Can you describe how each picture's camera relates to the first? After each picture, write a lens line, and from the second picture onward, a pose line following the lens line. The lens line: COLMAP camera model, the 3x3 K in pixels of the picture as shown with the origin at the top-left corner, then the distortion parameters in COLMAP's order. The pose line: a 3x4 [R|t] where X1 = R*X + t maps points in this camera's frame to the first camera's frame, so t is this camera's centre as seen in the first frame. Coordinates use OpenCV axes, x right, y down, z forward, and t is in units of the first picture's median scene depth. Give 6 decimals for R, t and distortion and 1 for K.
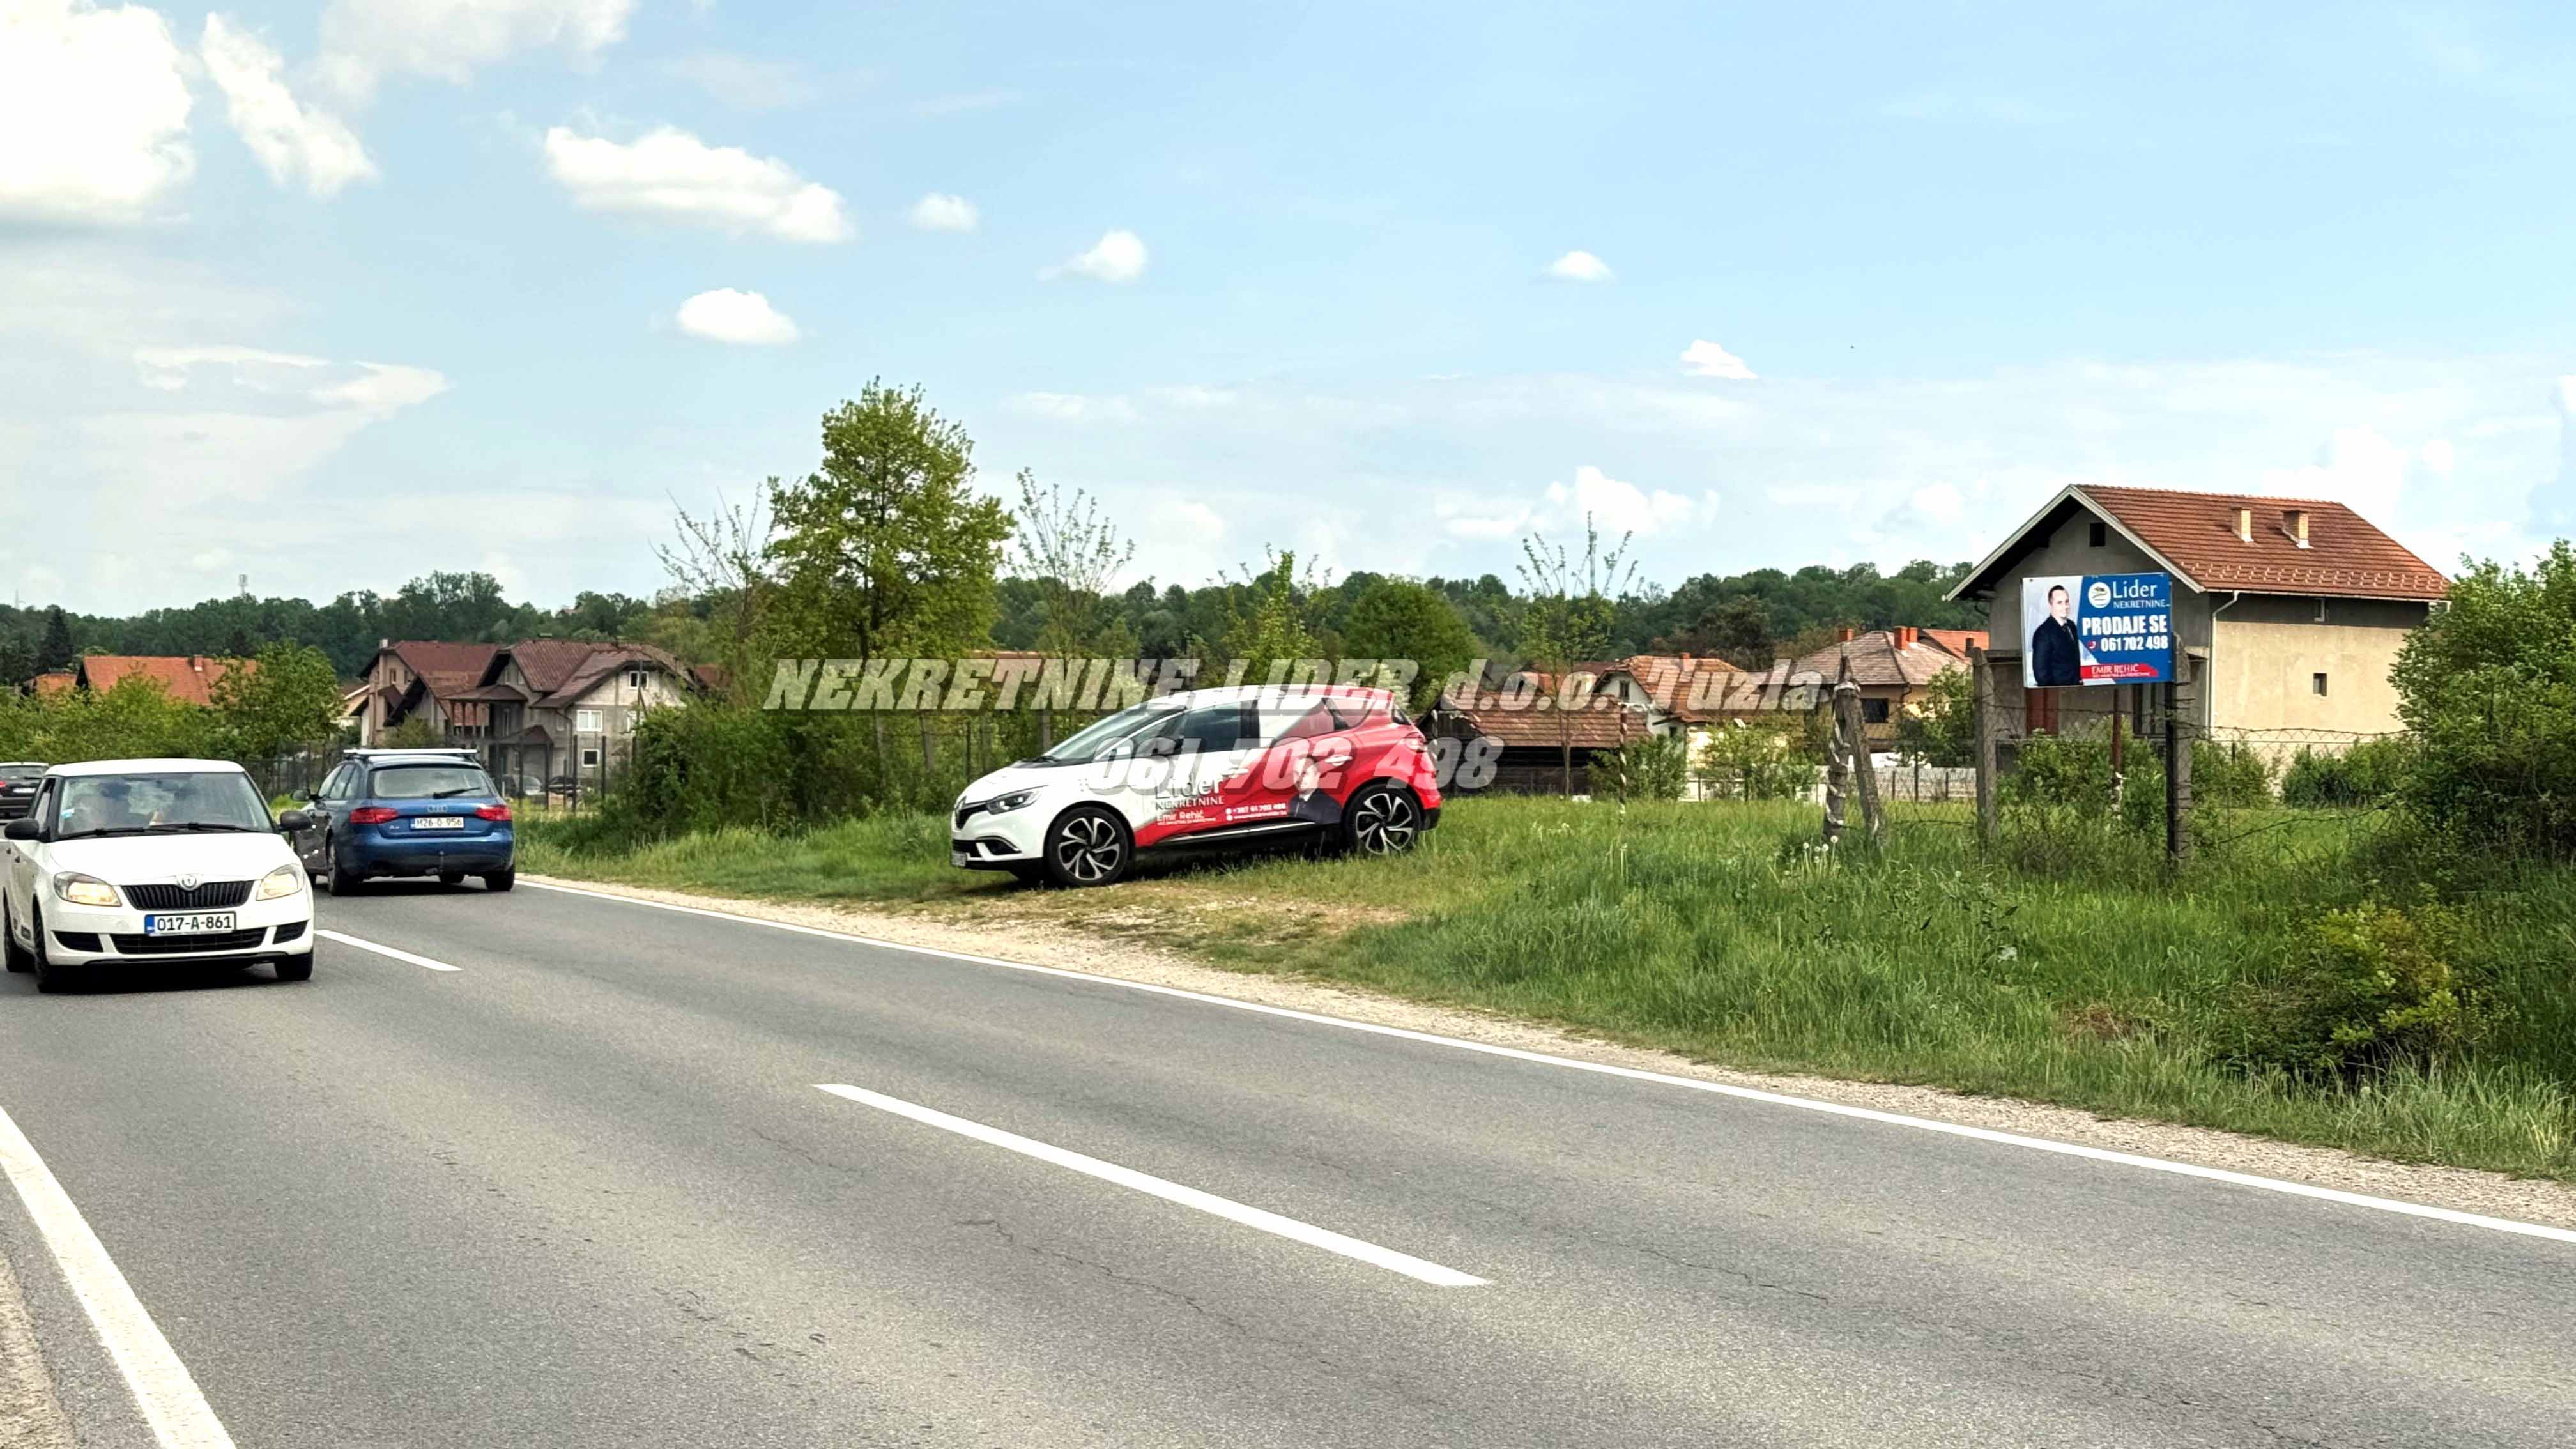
lens RADIAL K [[3579.5, 0, 1288.0], [0, 3579.5, 724.5], [0, 0, 1]] dist [0.171276, 0.031077]
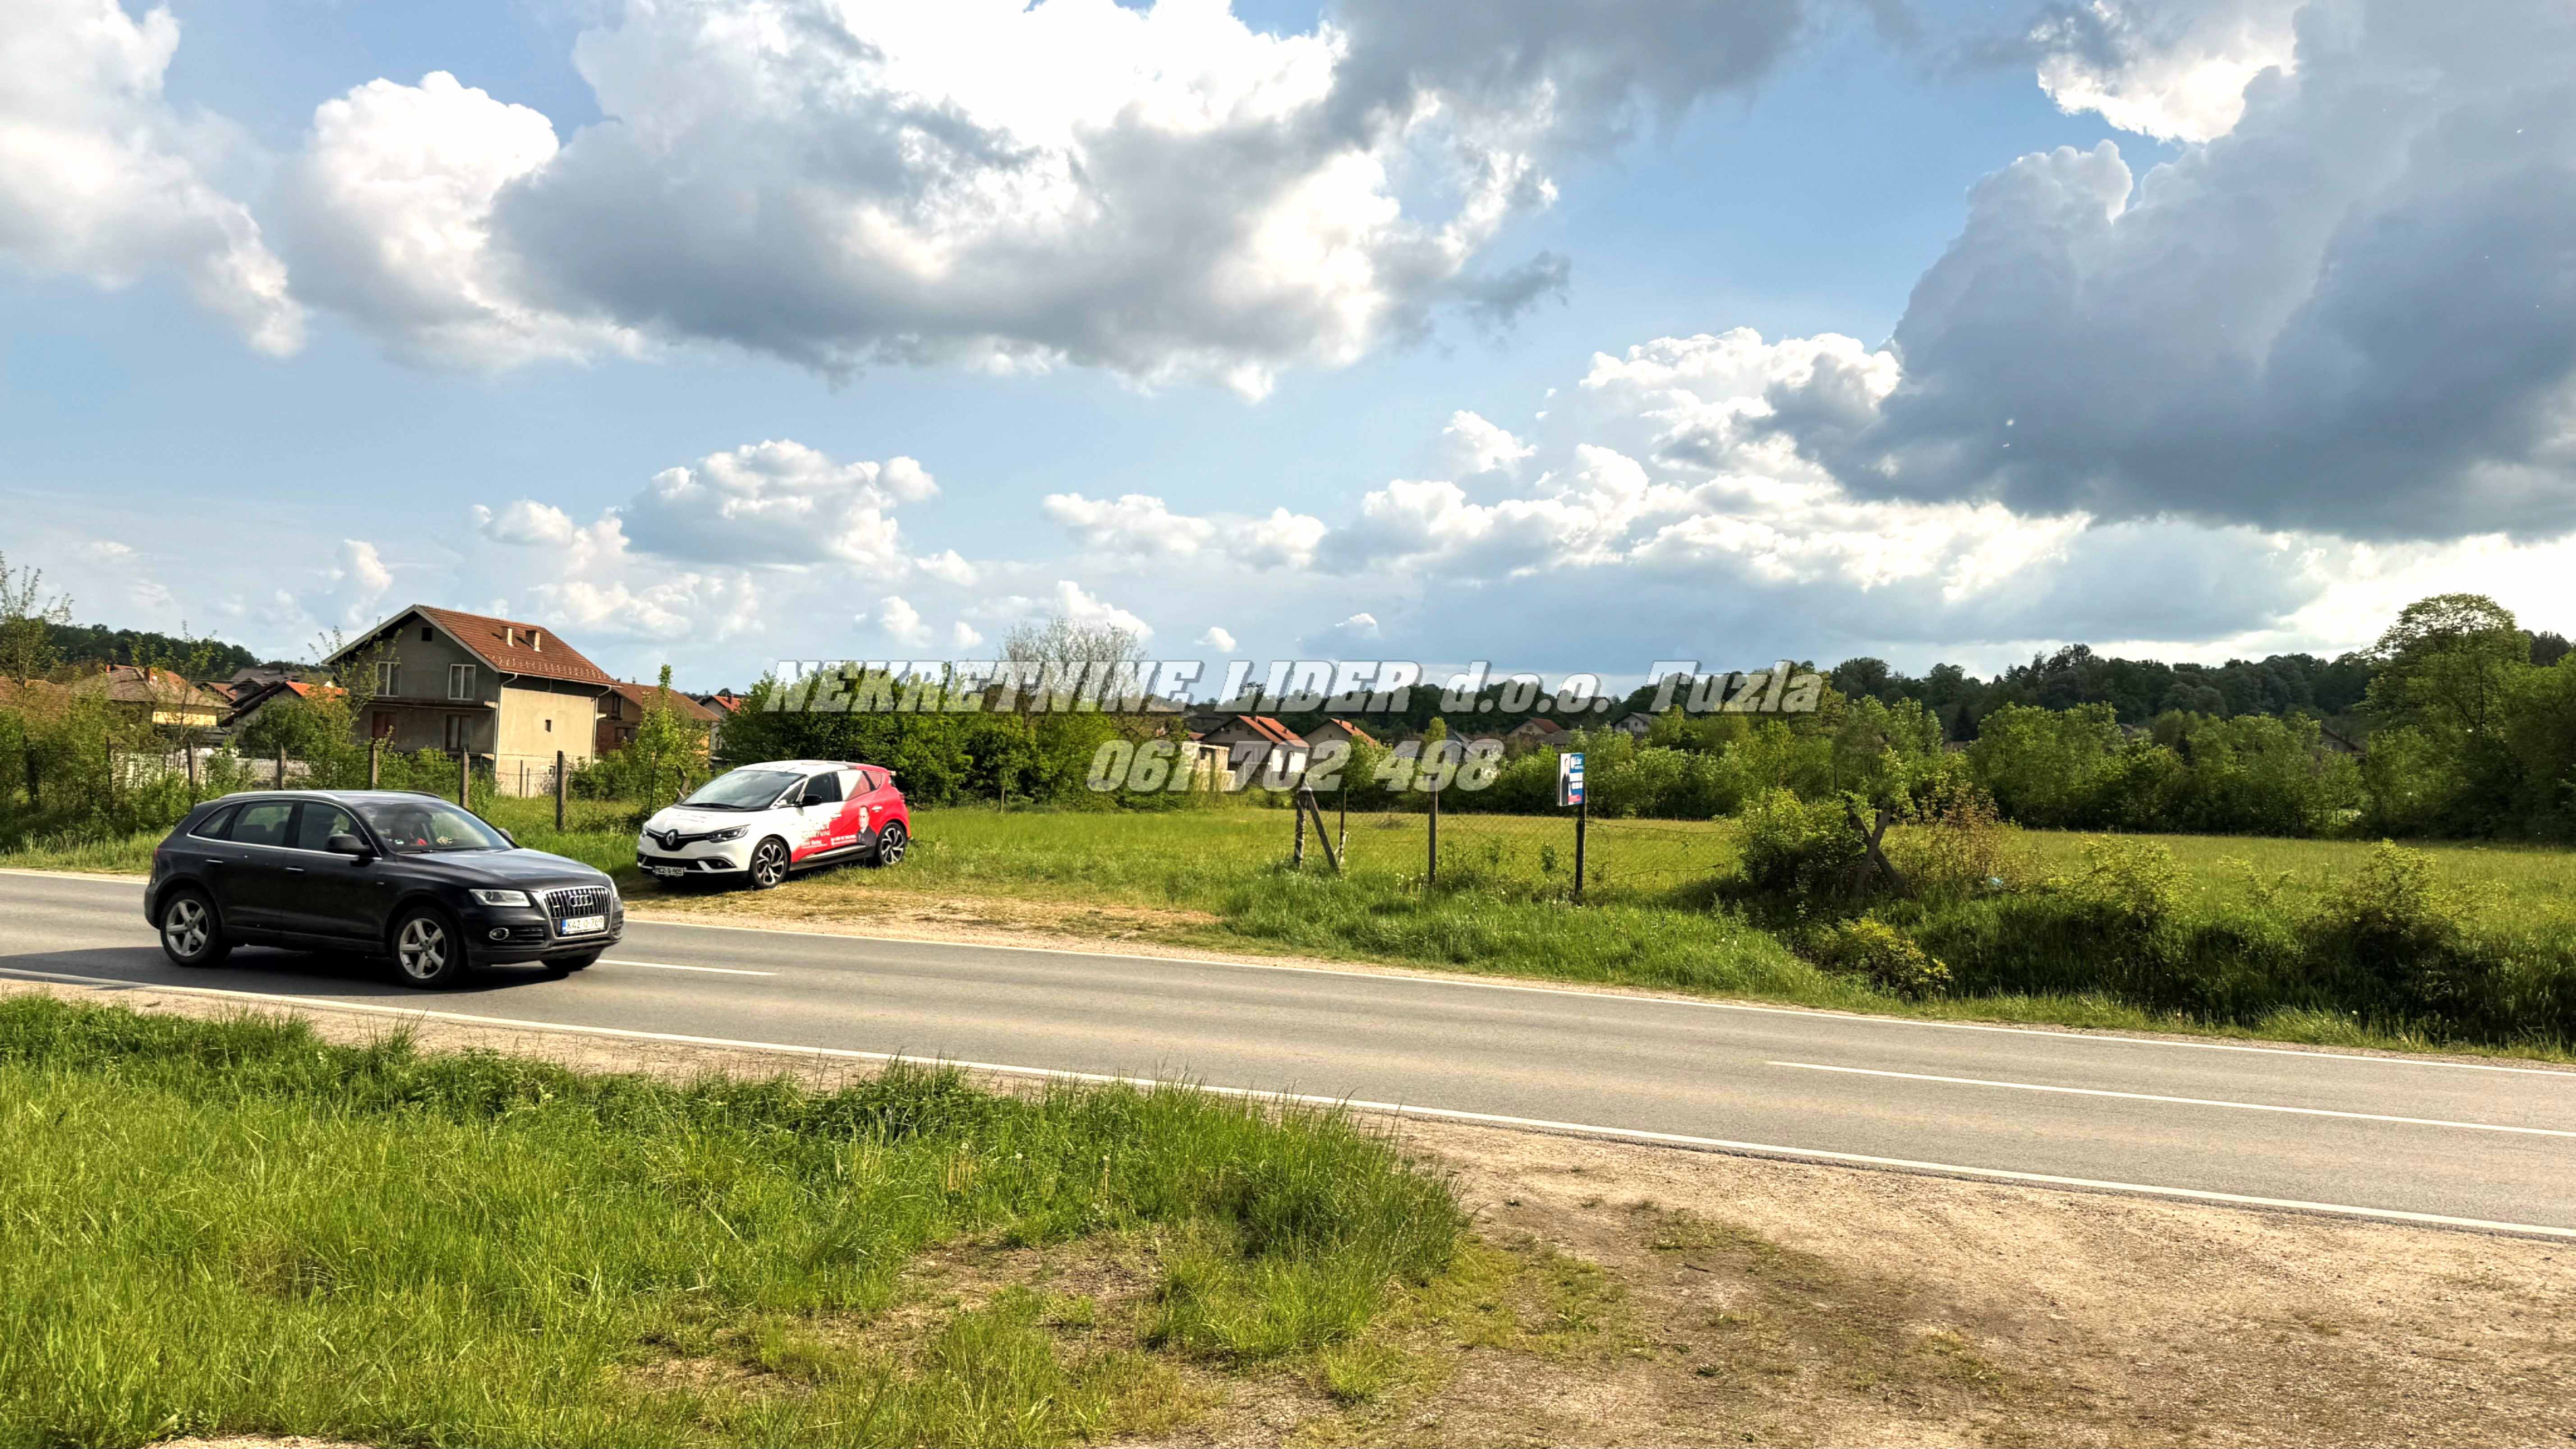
lens RADIAL K [[1789.4, 0, 1286.1], [0, 1789.4, 726.5], [0, 0, 1]] dist [0.156782, -0.260000]
pose [[0.686970, 0.048771, 0.725047, -0.476143], [-0.044857, 0.998689, -0.024676, -0.016464], [-0.725300, -0.015572, 0.688257, 0.279225]]
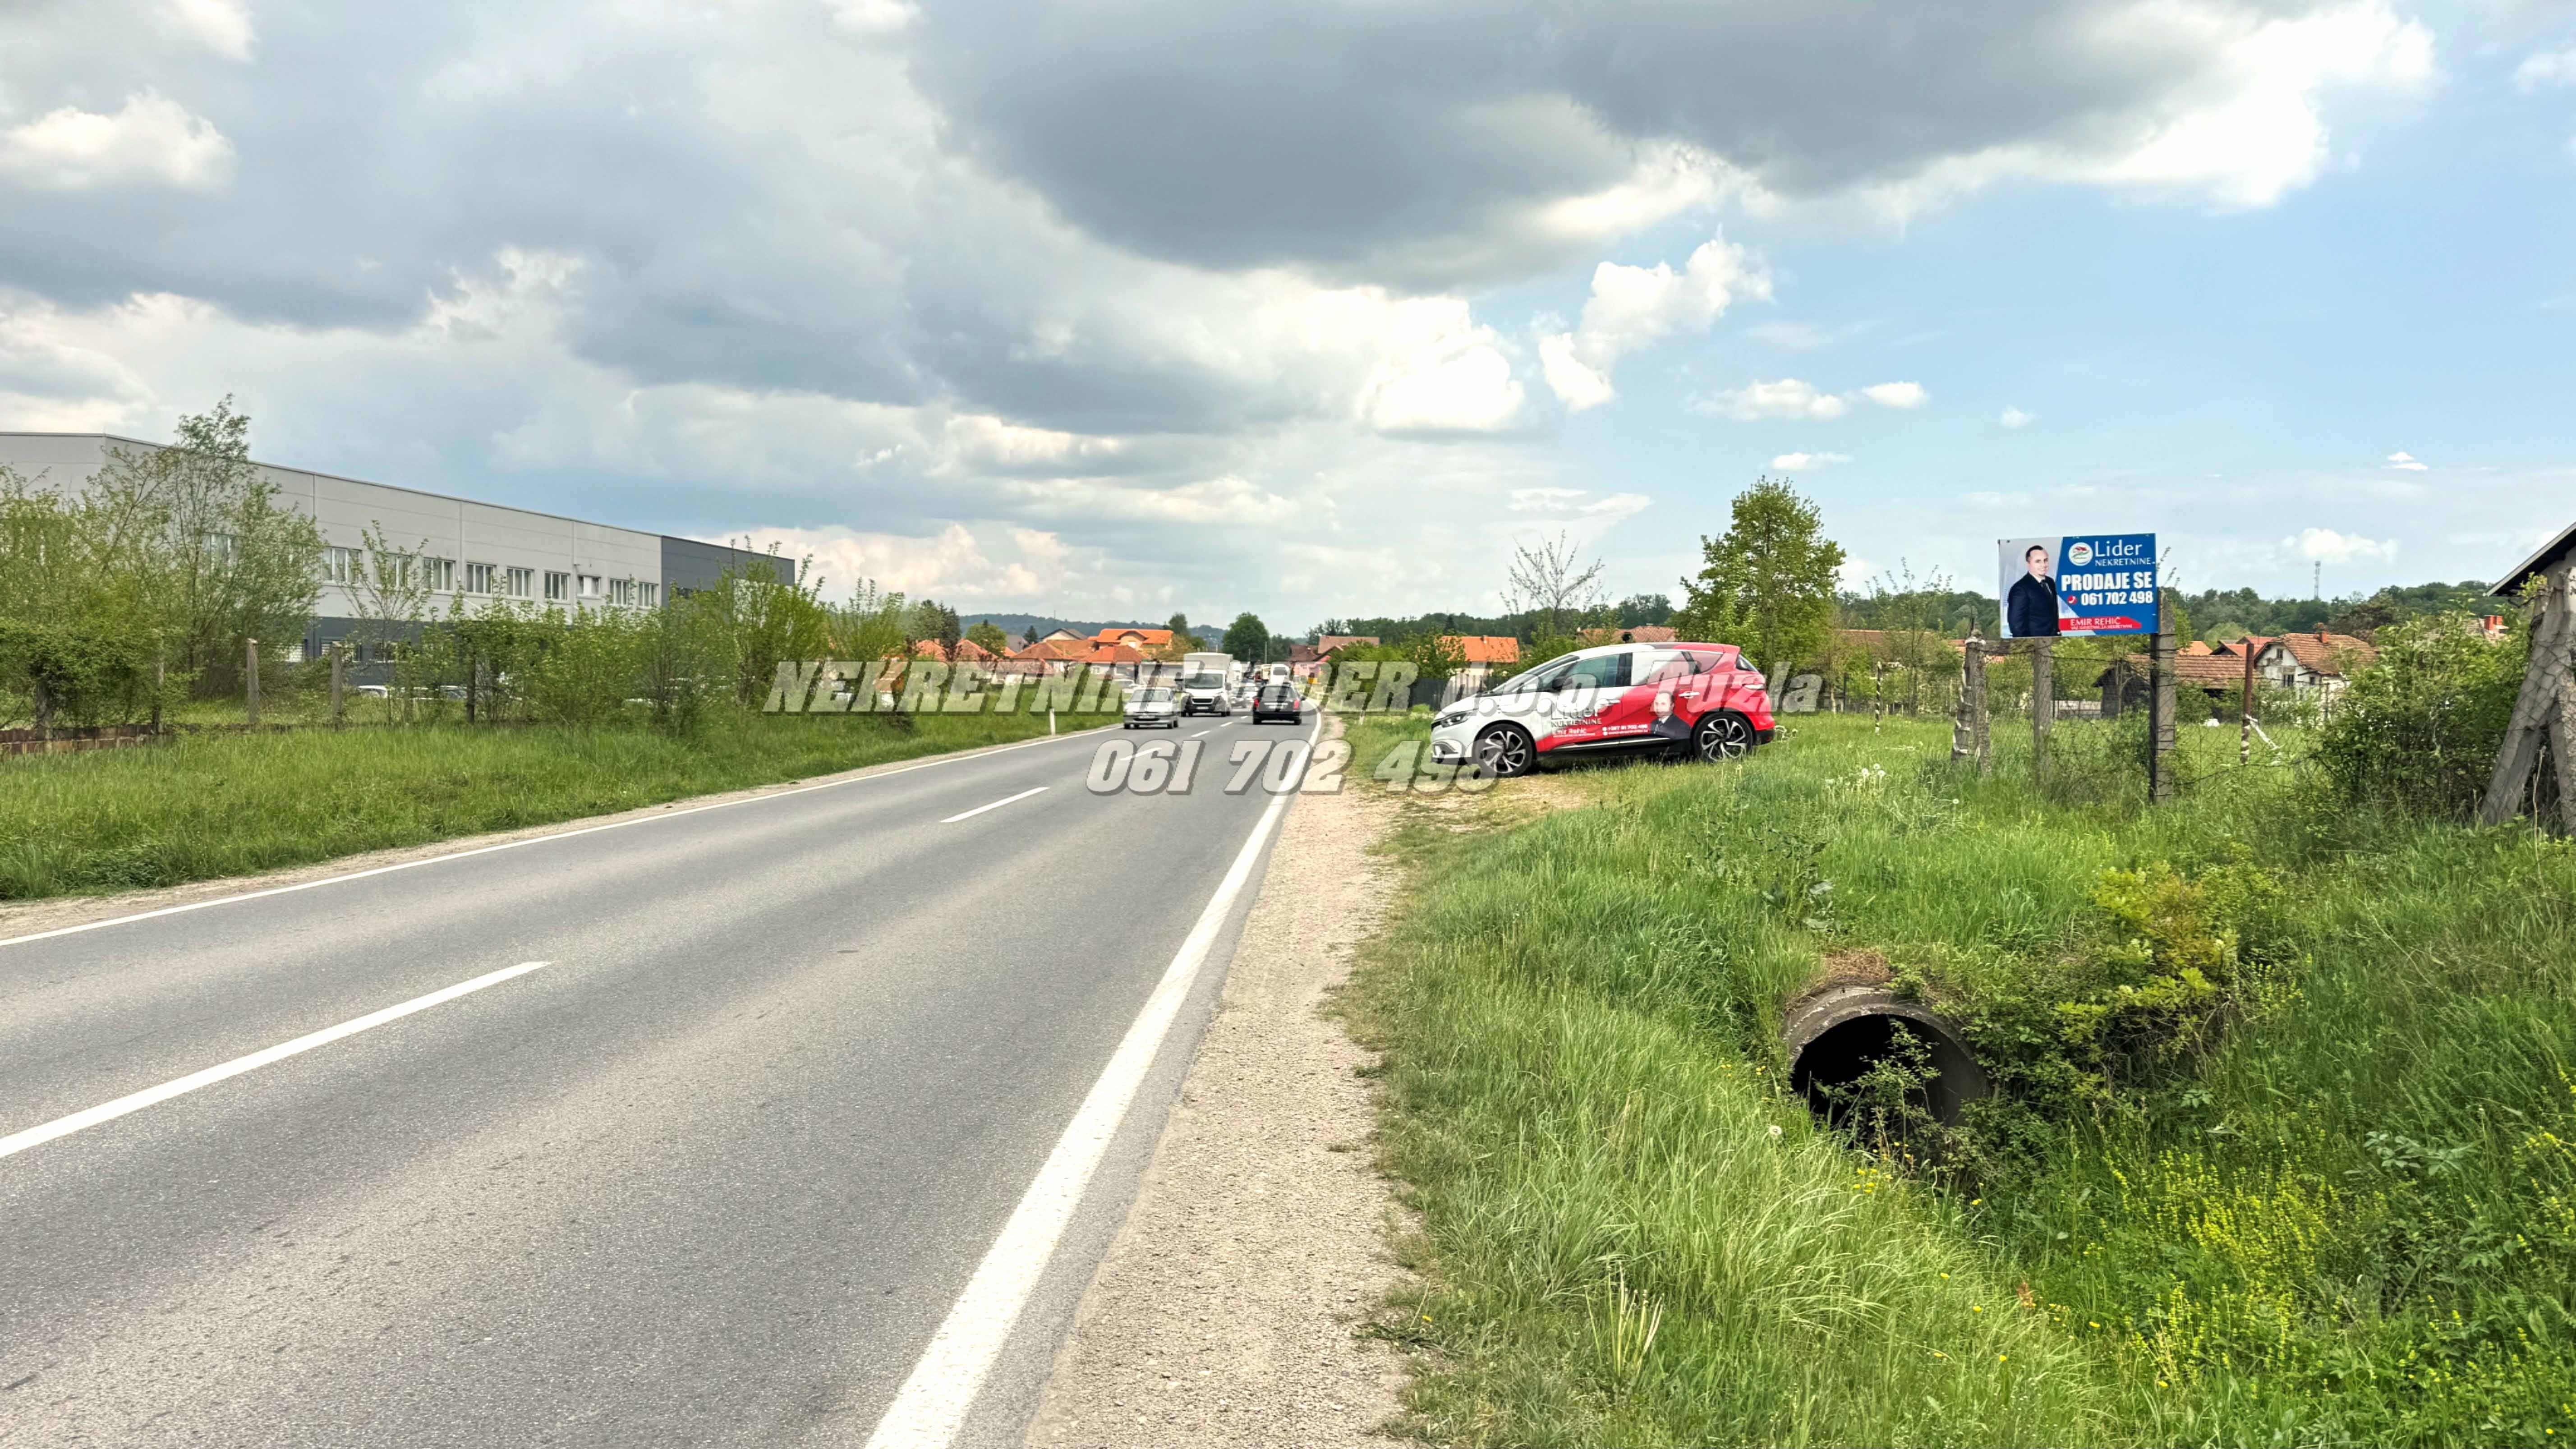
lens RADIAL K [[1789.4, 0, 1286.1], [0, 1789.4, 726.5], [0, 0, 1]] dist [0.156782, -0.260000]
pose [[0.908563, 0.022604, -0.417135, 0.170227], [-0.009629, 0.999403, 0.033185, 0.000313], [0.417636, -0.026134, 0.908239, 0.282169]]
